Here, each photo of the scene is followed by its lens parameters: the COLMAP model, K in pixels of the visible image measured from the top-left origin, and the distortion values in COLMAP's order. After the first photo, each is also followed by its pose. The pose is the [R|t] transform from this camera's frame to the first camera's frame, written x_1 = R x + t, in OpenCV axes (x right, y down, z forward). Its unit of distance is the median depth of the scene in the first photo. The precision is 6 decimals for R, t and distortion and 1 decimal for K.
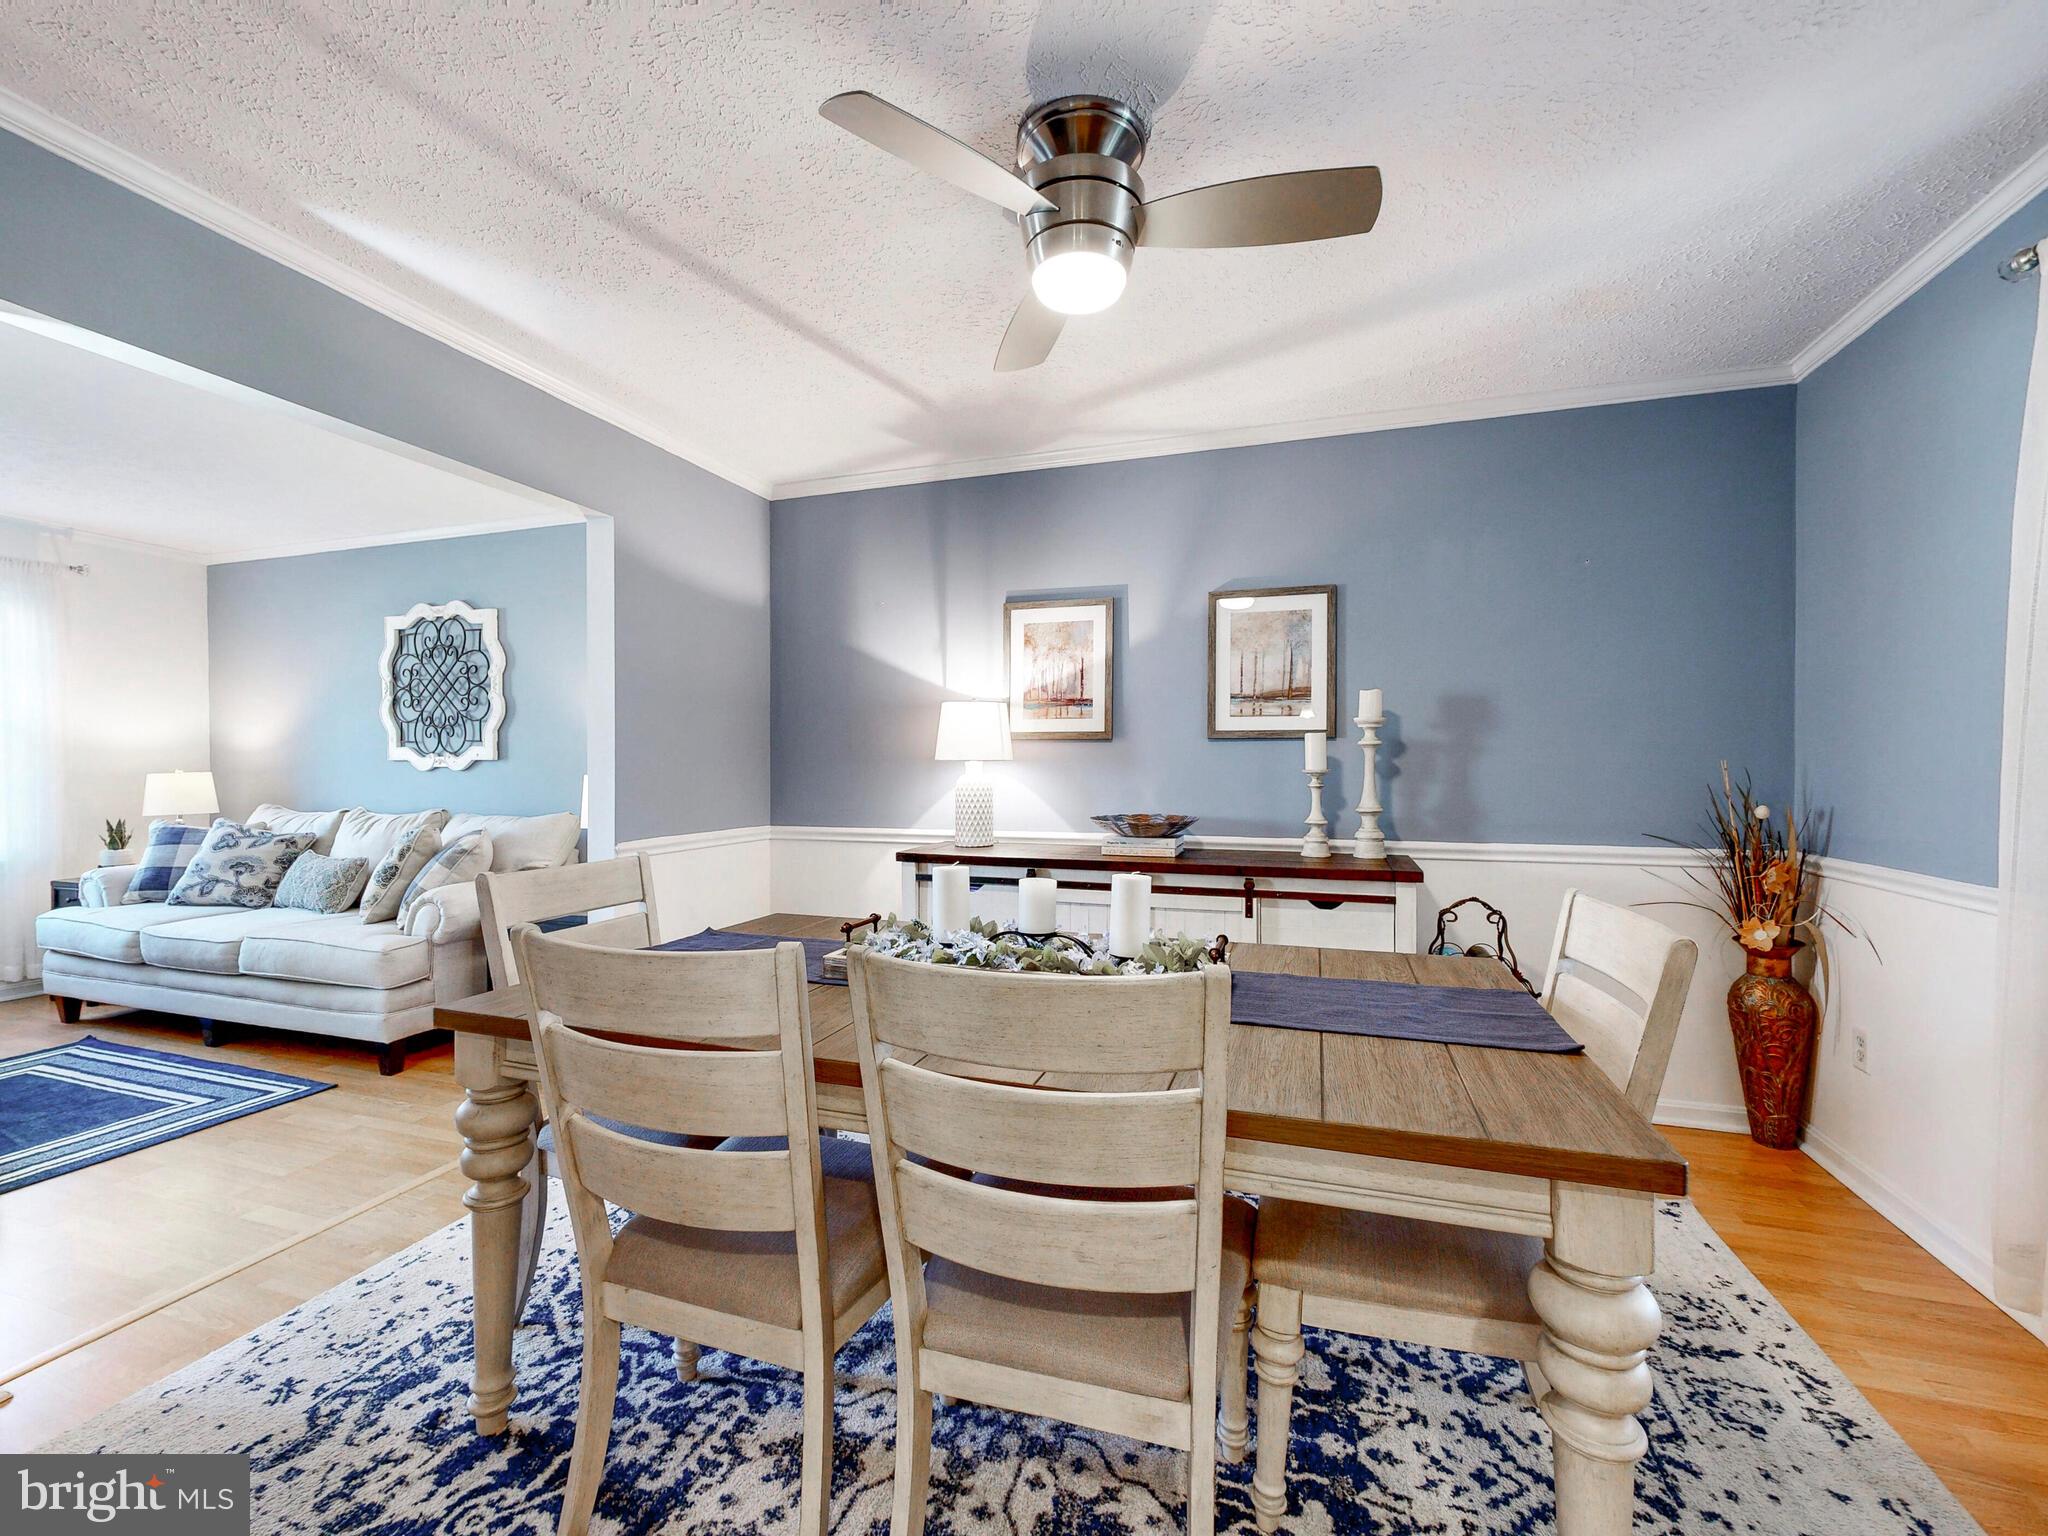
lens RADIAL K [[867.9, 0, 1024.0], [0, 867.9, 768.0], [0, 0, 1]] dist [-0.000167, -0.000016]
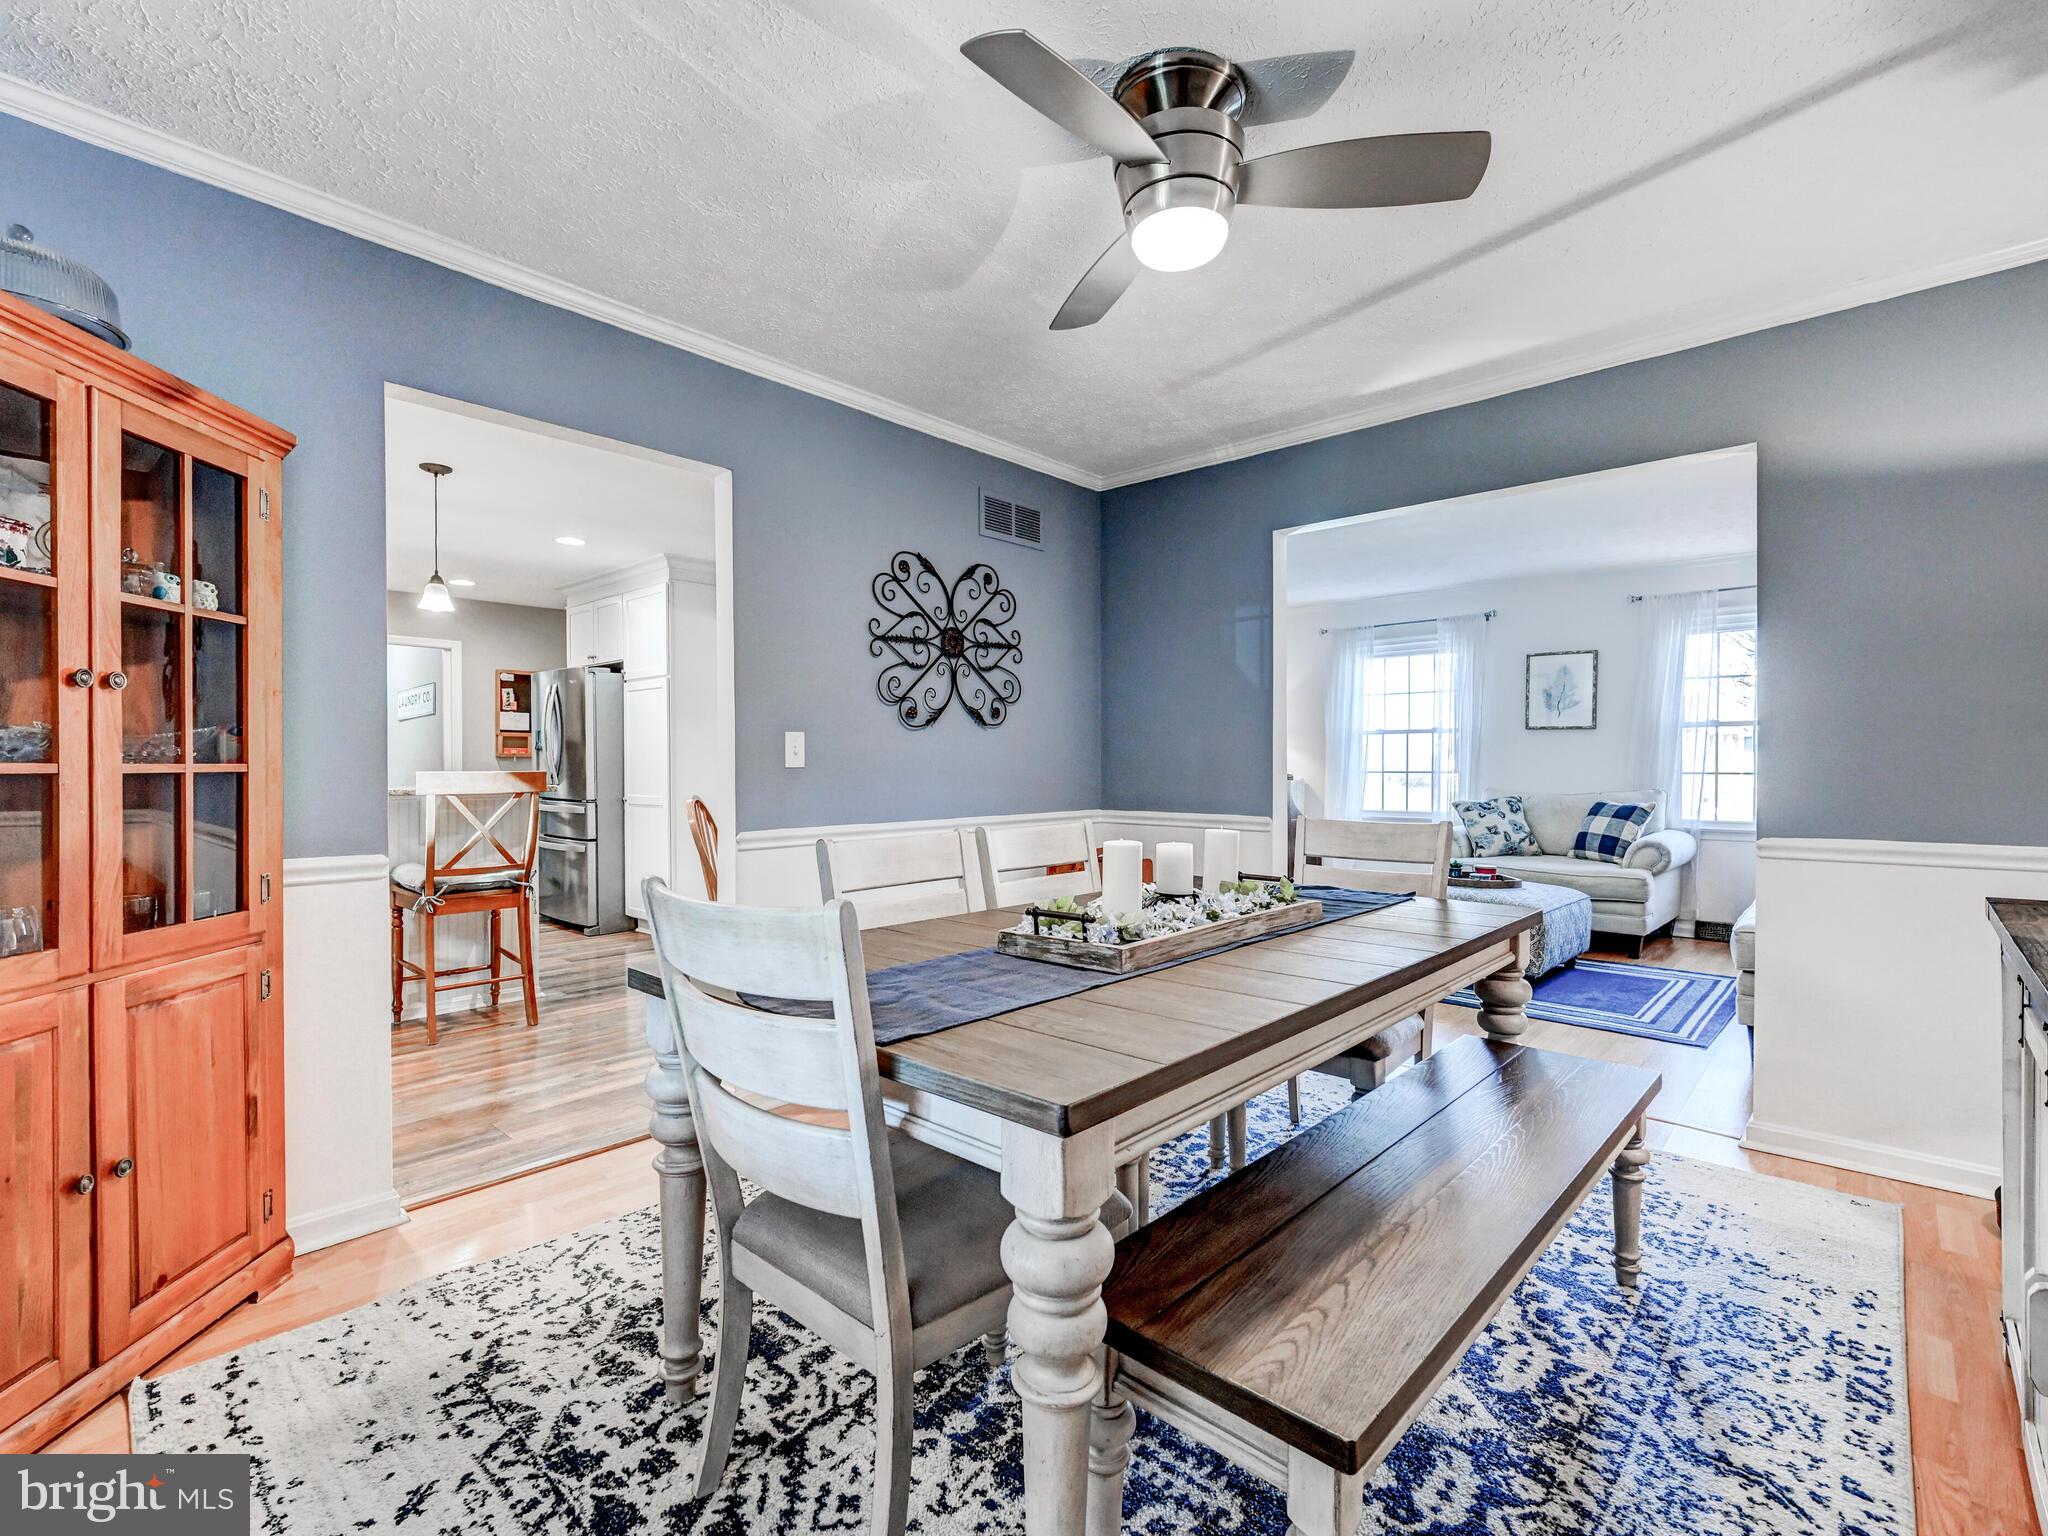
lens RADIAL K [[939.1, 0, 1024.0], [0, 939.1, 768.0], [0, 0, 1]] dist [0.000828, 0.000032]
pose [[-0.412525, -0.001283, -0.910945, 1.290007], [-0.004662, 0.999989, 0.000703, 0.045559], [0.910934, 0.004537, -0.412527, 1.498840]]
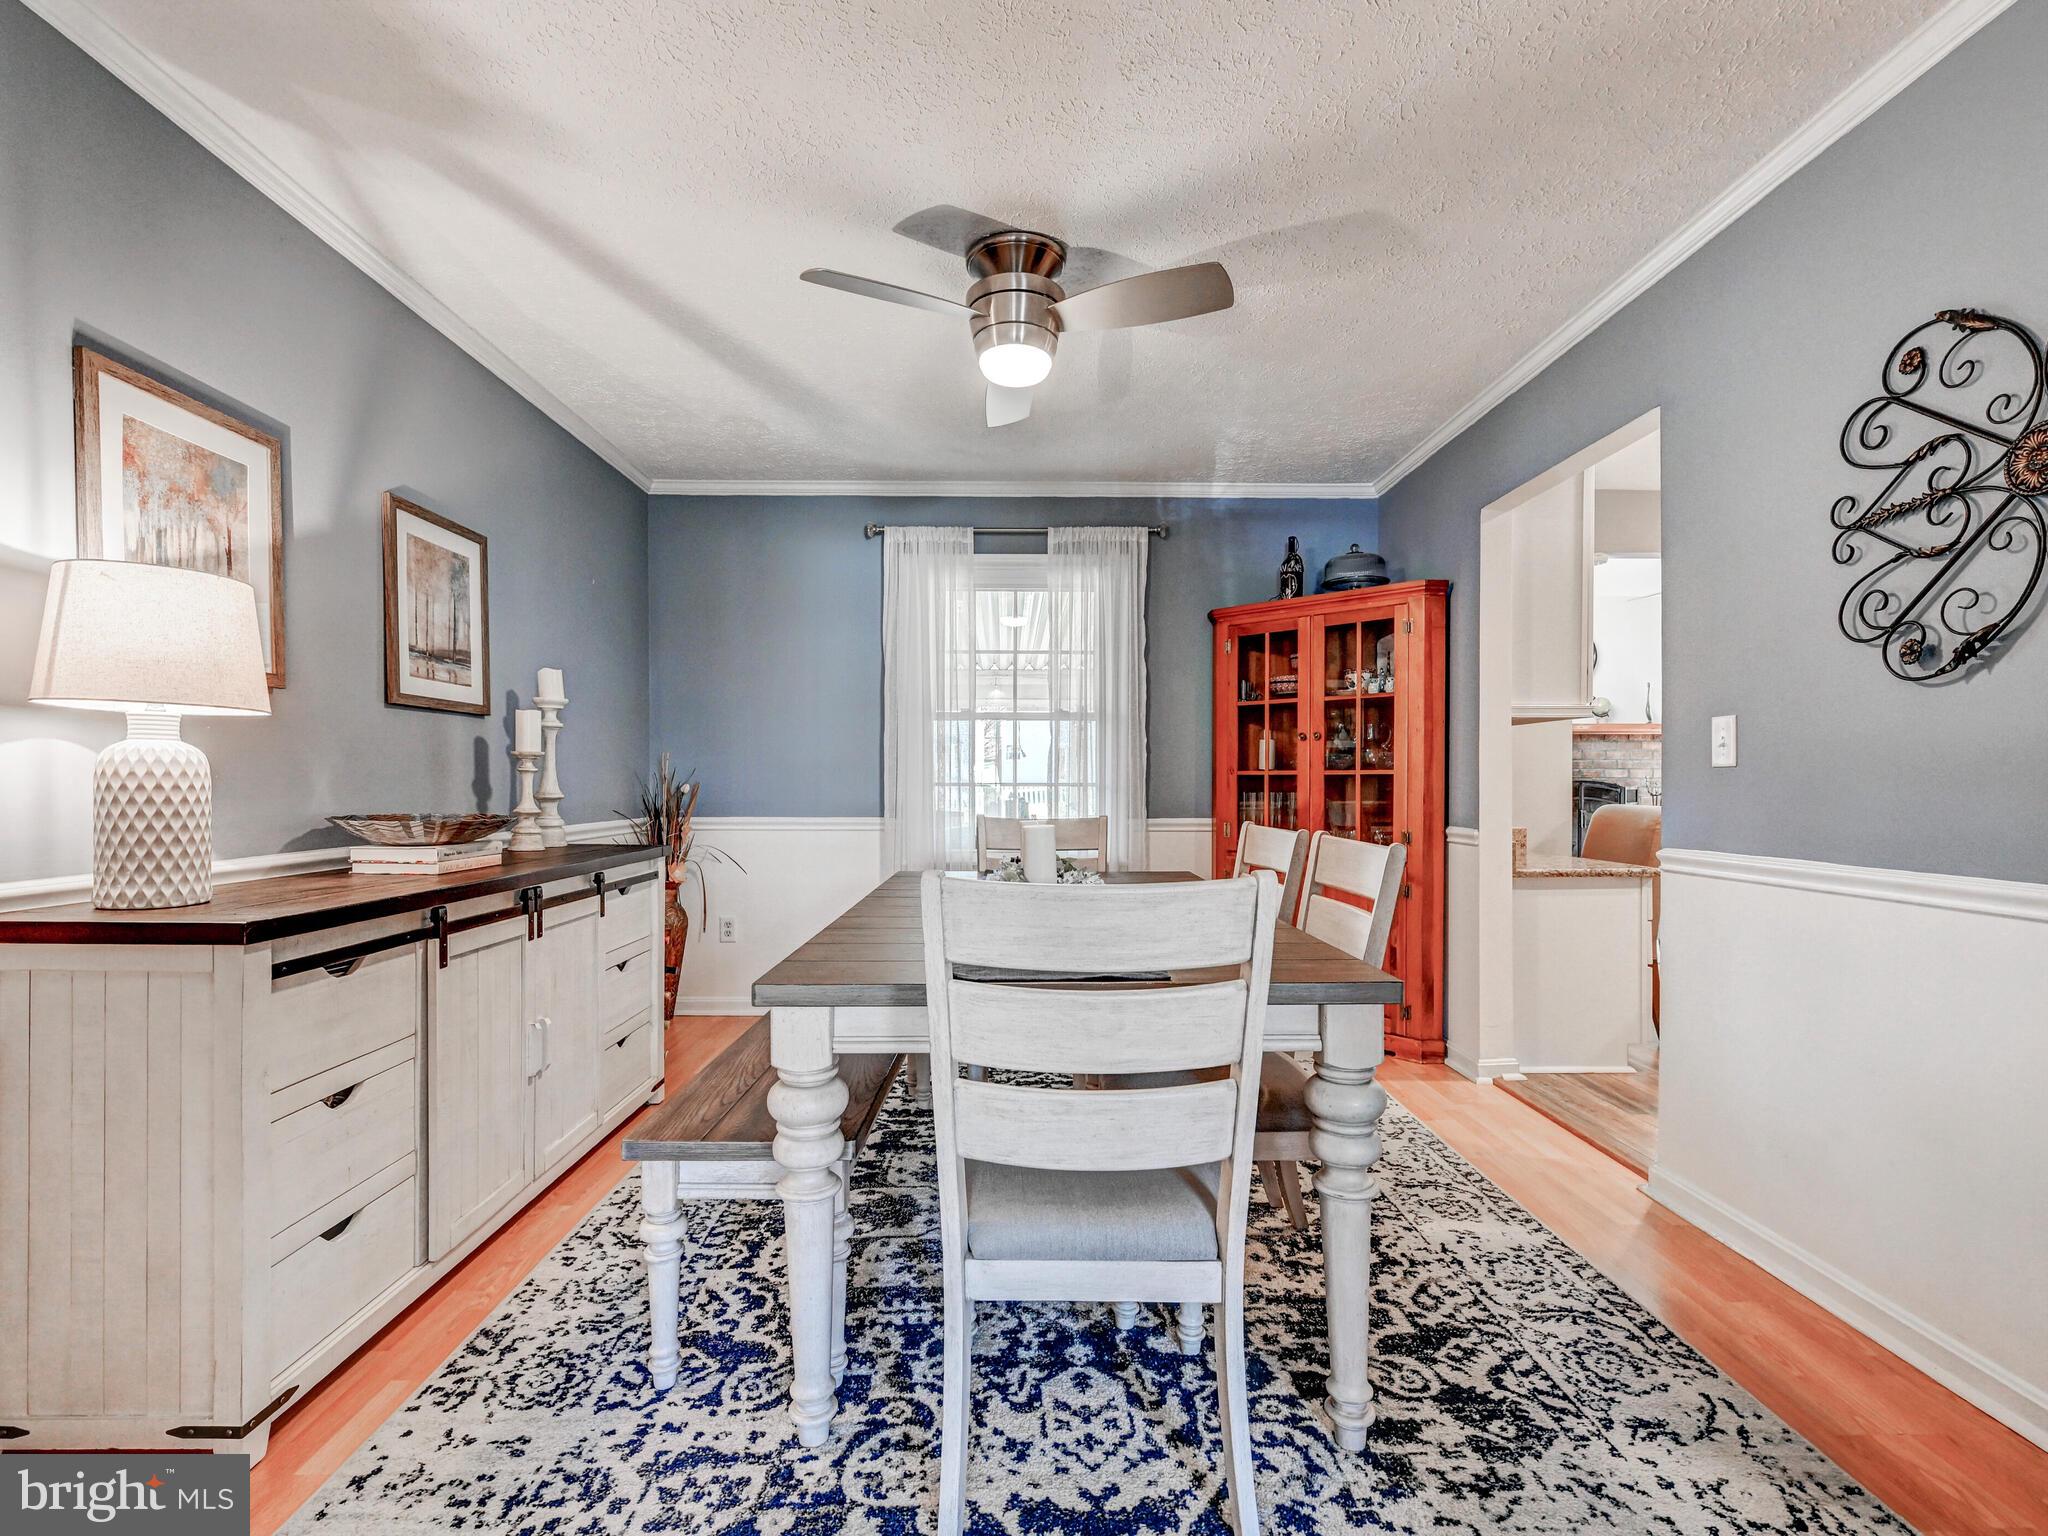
lens RADIAL K [[939.1, 0, 1024.0], [0, 939.1, 768.0], [0, 0, 1]] dist [0.000828, 0.000032]
pose [[-0.325178, 0.012270, 0.945573, -1.483496], [0.003153, 0.999924, -0.011891, 0.065330], [-0.945647, -0.000886, -0.325192, 1.692294]]
